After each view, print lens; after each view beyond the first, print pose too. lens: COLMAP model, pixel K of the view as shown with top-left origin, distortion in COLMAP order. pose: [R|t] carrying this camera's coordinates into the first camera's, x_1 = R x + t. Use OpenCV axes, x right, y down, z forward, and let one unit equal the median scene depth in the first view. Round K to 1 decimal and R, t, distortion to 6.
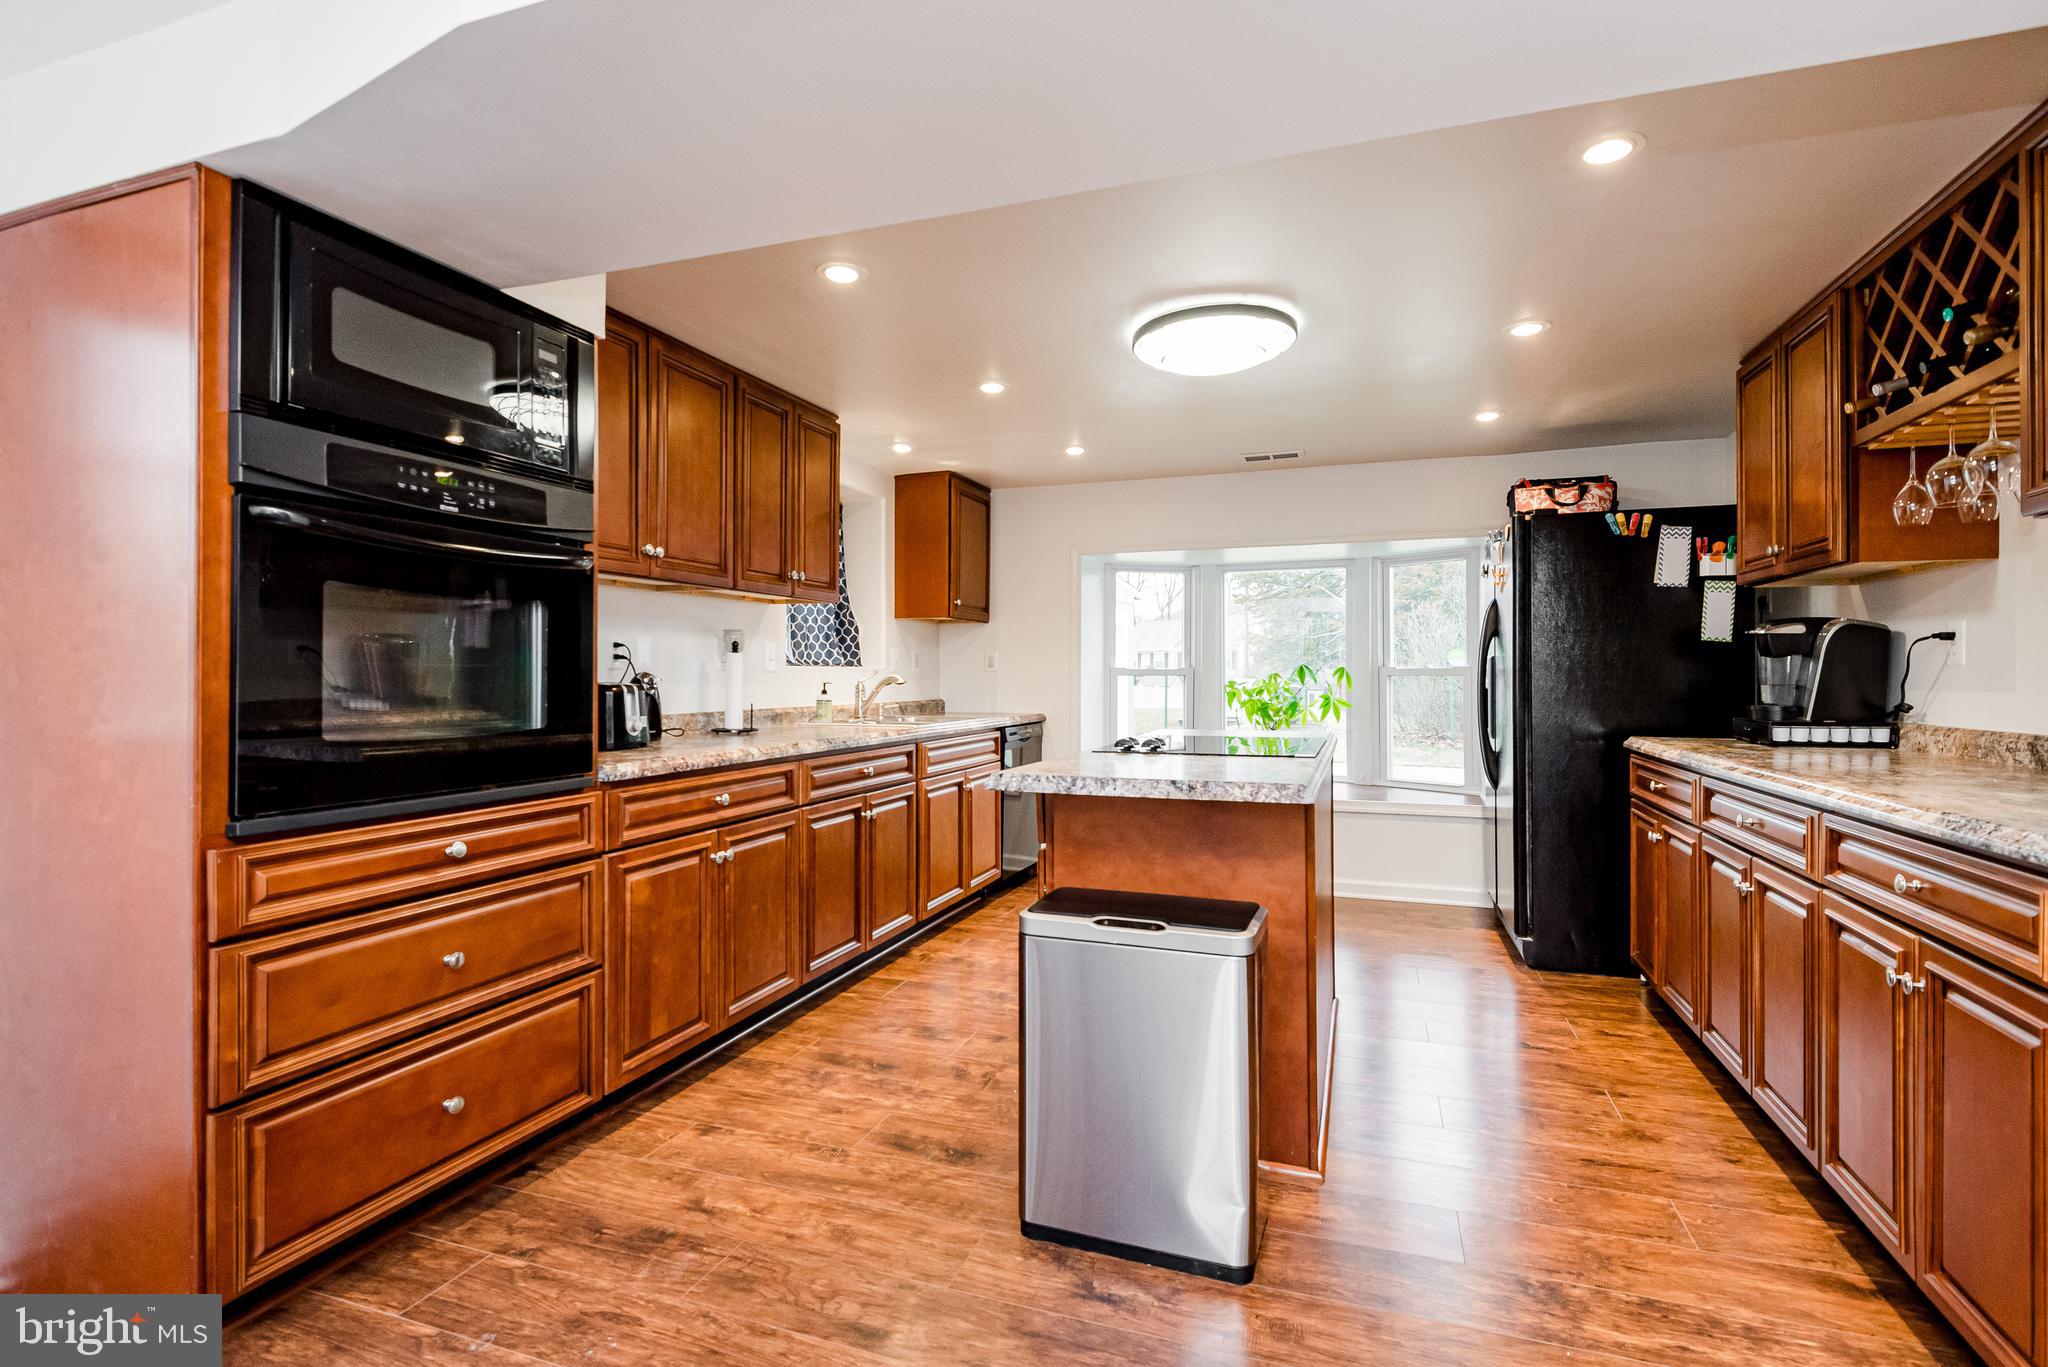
lens RADIAL K [[984.9, 0, 1013.8], [0, 984.9, 671.8], [0, 0, 1]] dist [0.039427, -0.030287]
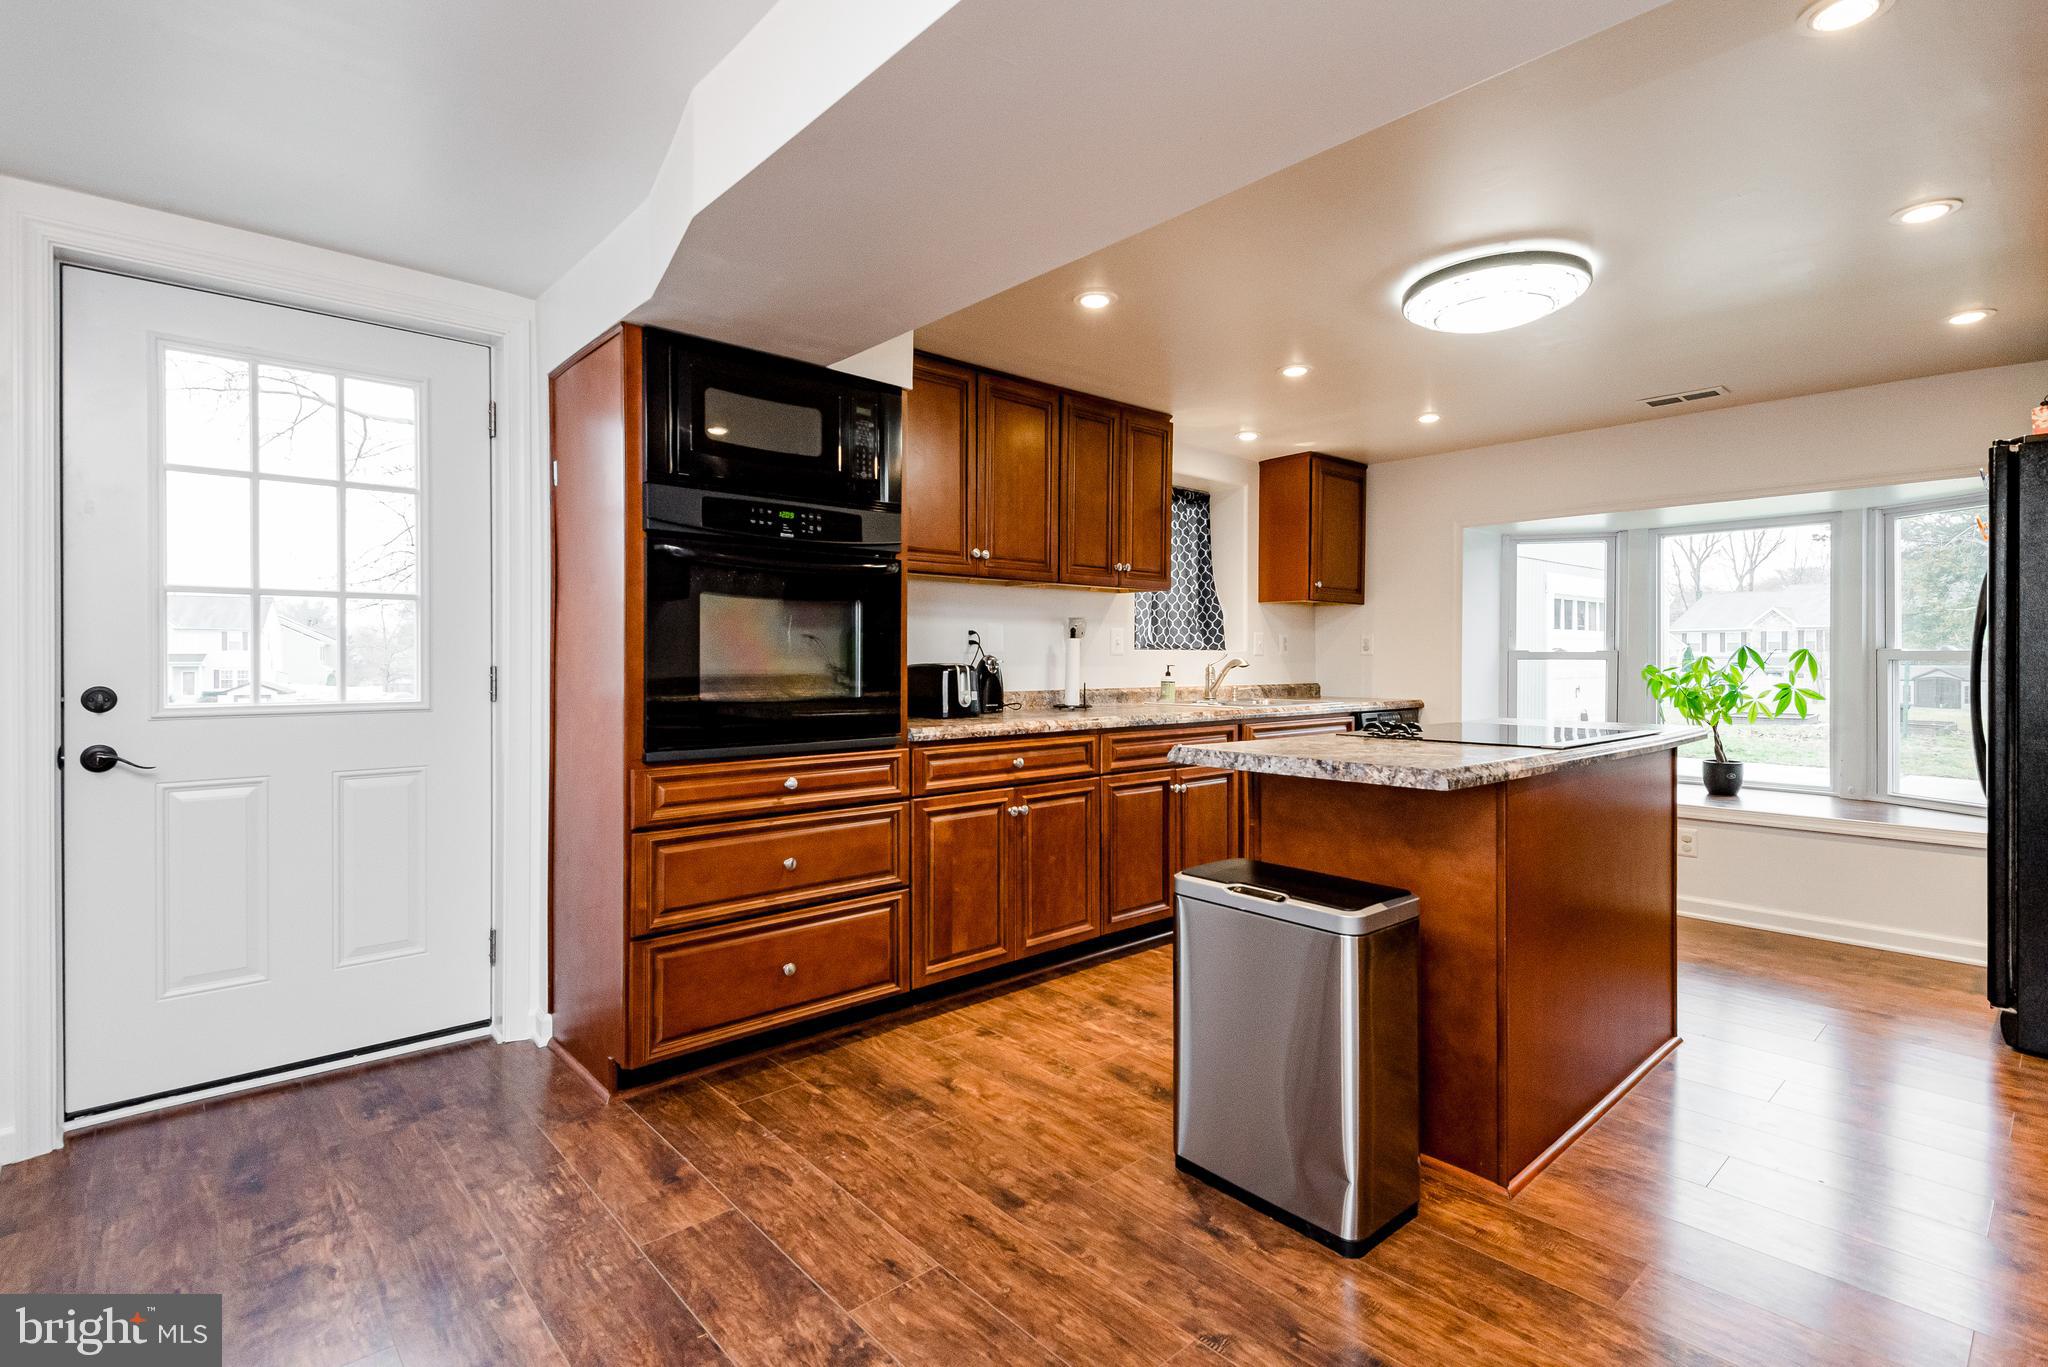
lens RADIAL K [[1003.4, 0, 1029.5], [0, 1003.4, 663.7], [0, 0, 1]] dist [0.039295, -0.010362]
pose [[0.875024, 0.004405, -0.484060, 0.288577], [-0.000701, 0.999969, 0.007832, 0.001570], [0.484080, -0.006514, 0.875000, -0.039195]]
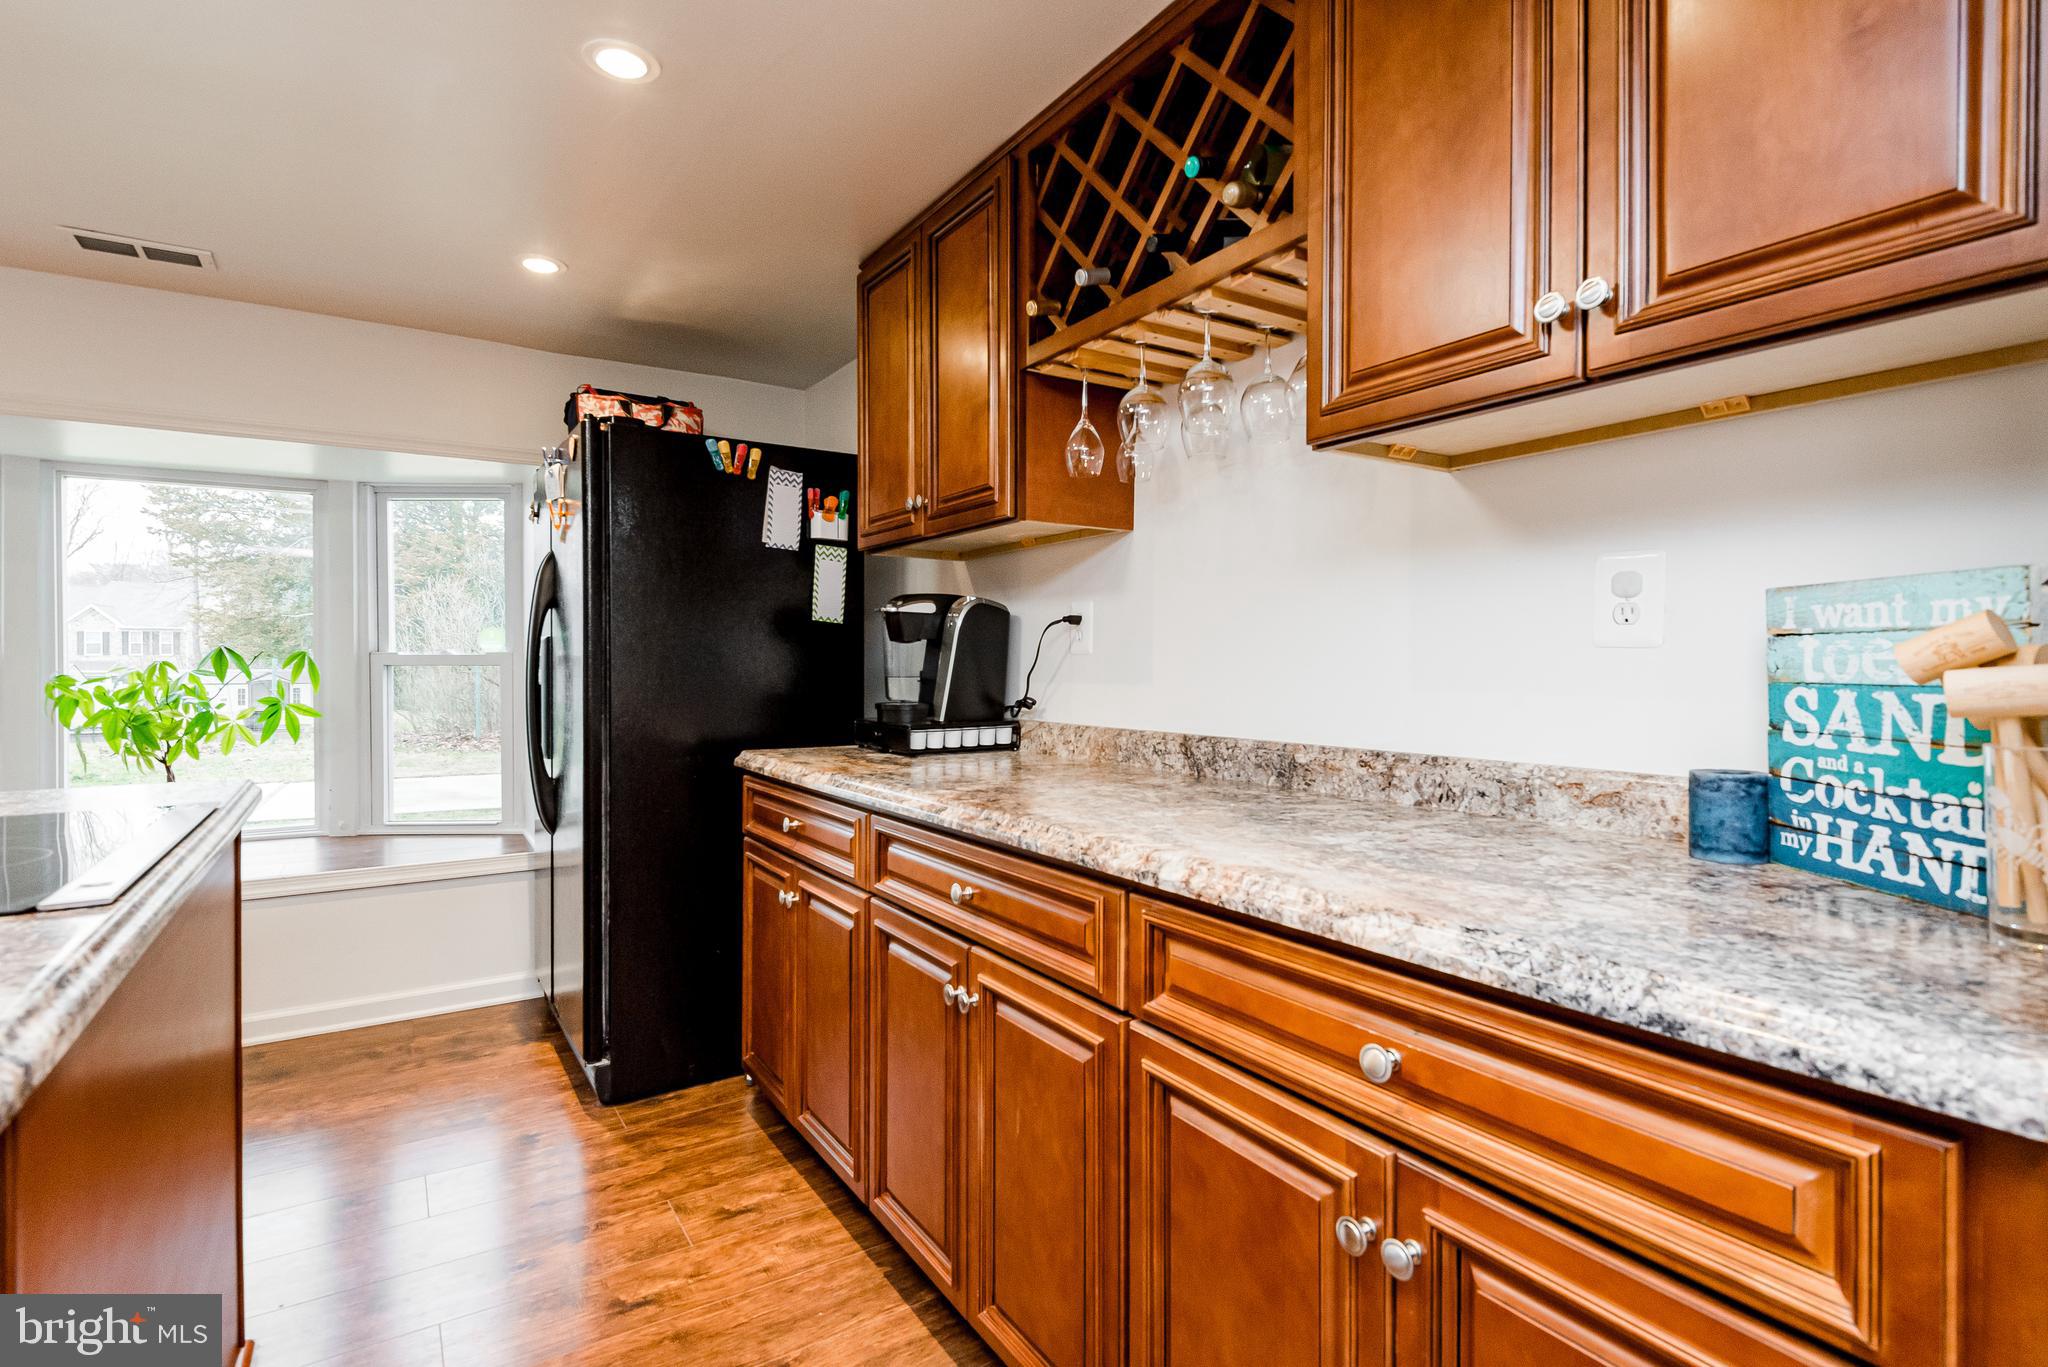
lens RADIAL K [[964.8, 0, 952.6], [0, 964.8, 666.5], [0, 0, 1]] dist [0.044080, -0.032936]
pose [[0.642027, -0.002598, 0.766677, 0.203634], [-0.001967, 0.999985, 0.005036, 0.000754], [-0.766679, -0.004741, 0.642013, 0.488175]]
